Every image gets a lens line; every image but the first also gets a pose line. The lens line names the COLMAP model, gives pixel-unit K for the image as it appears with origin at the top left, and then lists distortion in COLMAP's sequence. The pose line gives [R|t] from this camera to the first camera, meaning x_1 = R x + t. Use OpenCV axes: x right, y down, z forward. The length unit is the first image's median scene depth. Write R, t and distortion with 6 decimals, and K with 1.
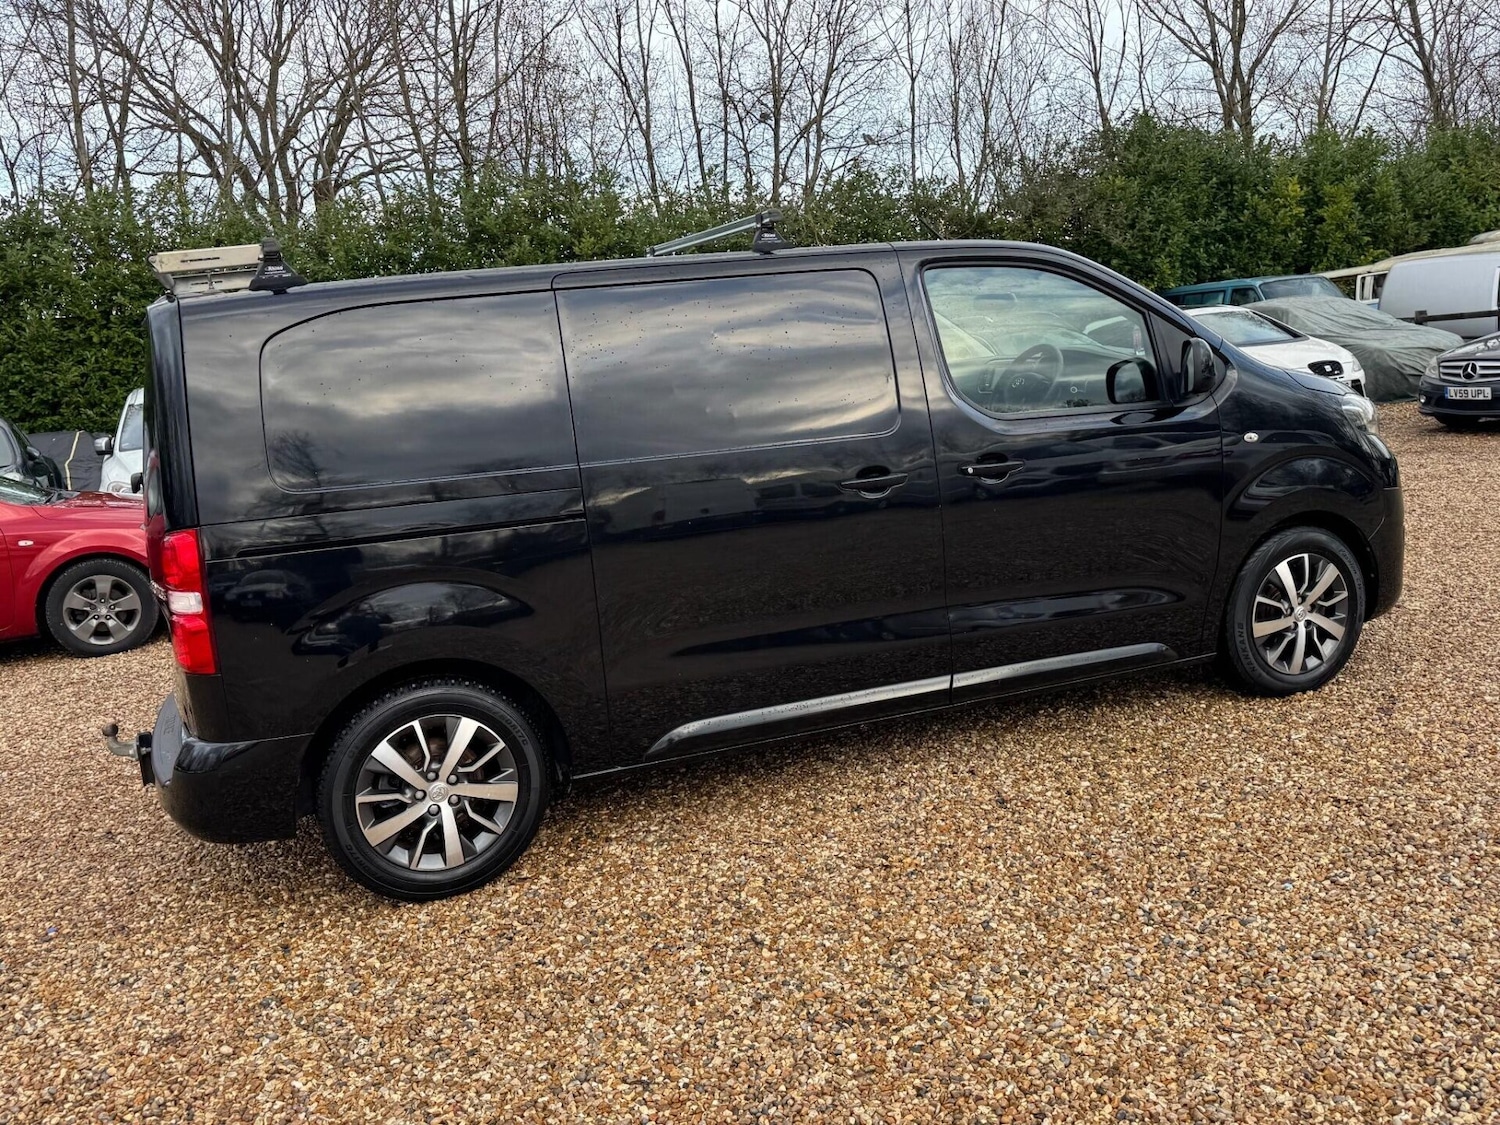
lens RADIAL K [[1273.8, 0, 753.6], [0, 1273.8, 558.4], [0, 0, 1]] dist [0.076218, -0.114243]
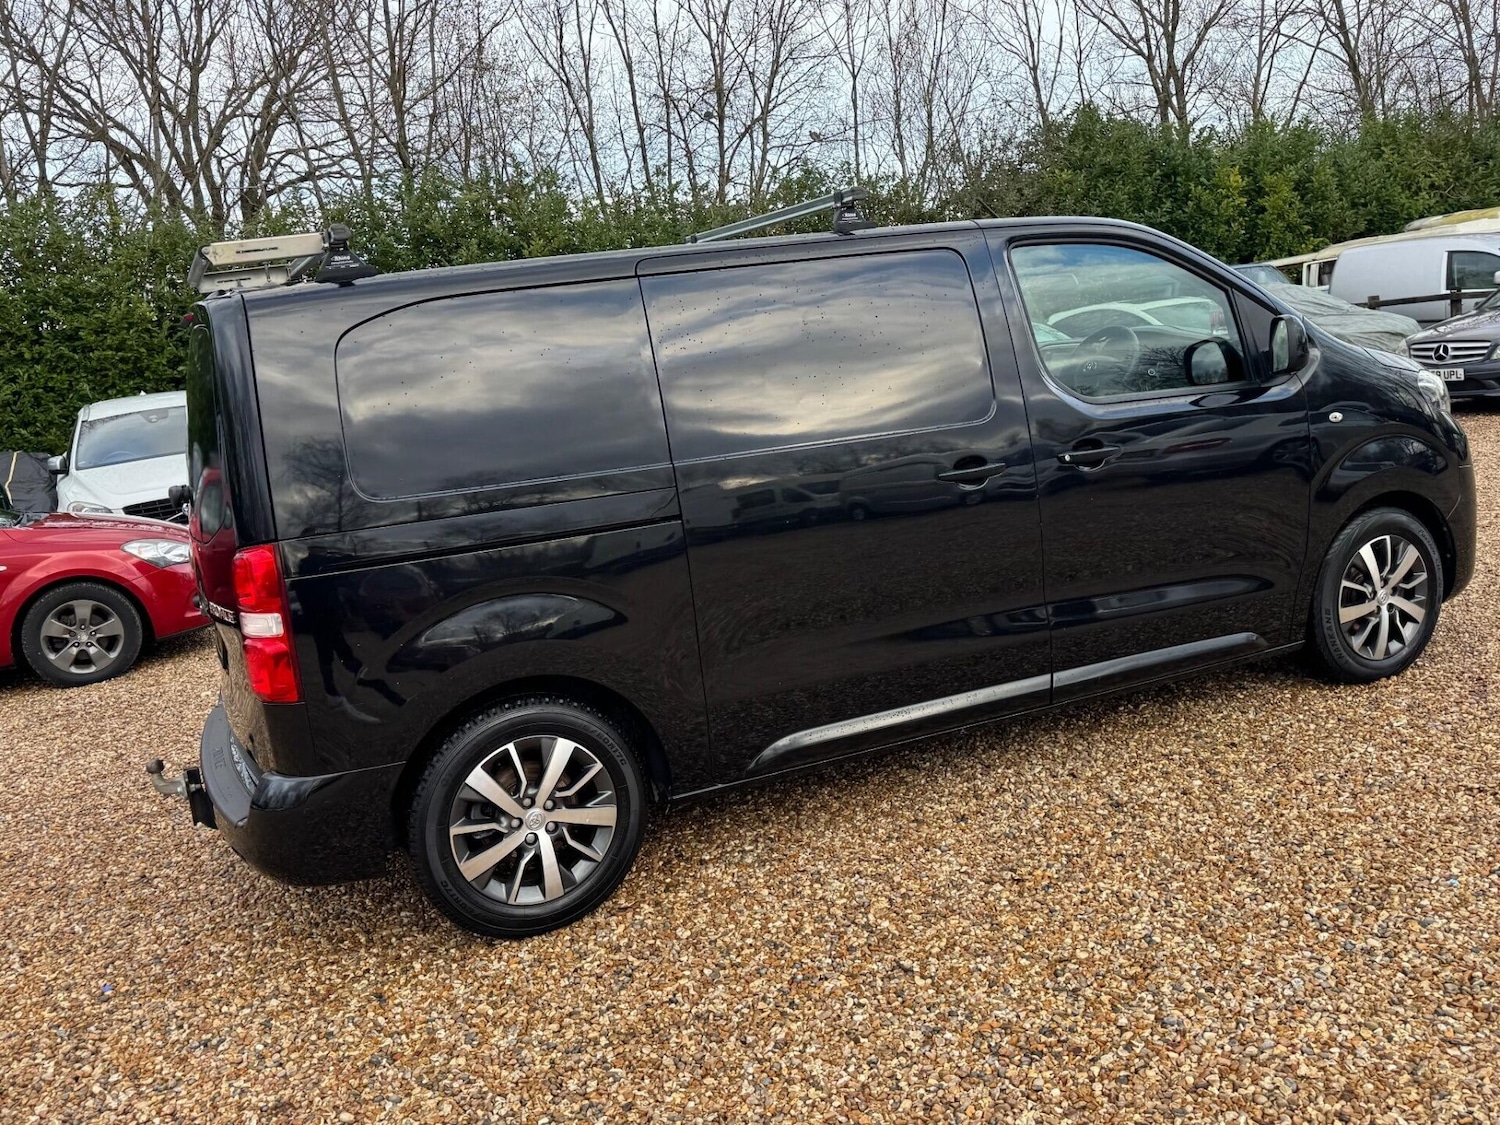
lens RADIAL K [[1277.6, 0, 751.0], [0, 1277.6, 557.2], [0, 0, 1]] dist [0.057935, -0.080132]
pose [[0.998200, -0.031811, 0.050837, -0.106033], [0.031987, 0.999485, -0.002660, 0.000016], [-0.050726, 0.004282, 0.998703, 0.053028]]
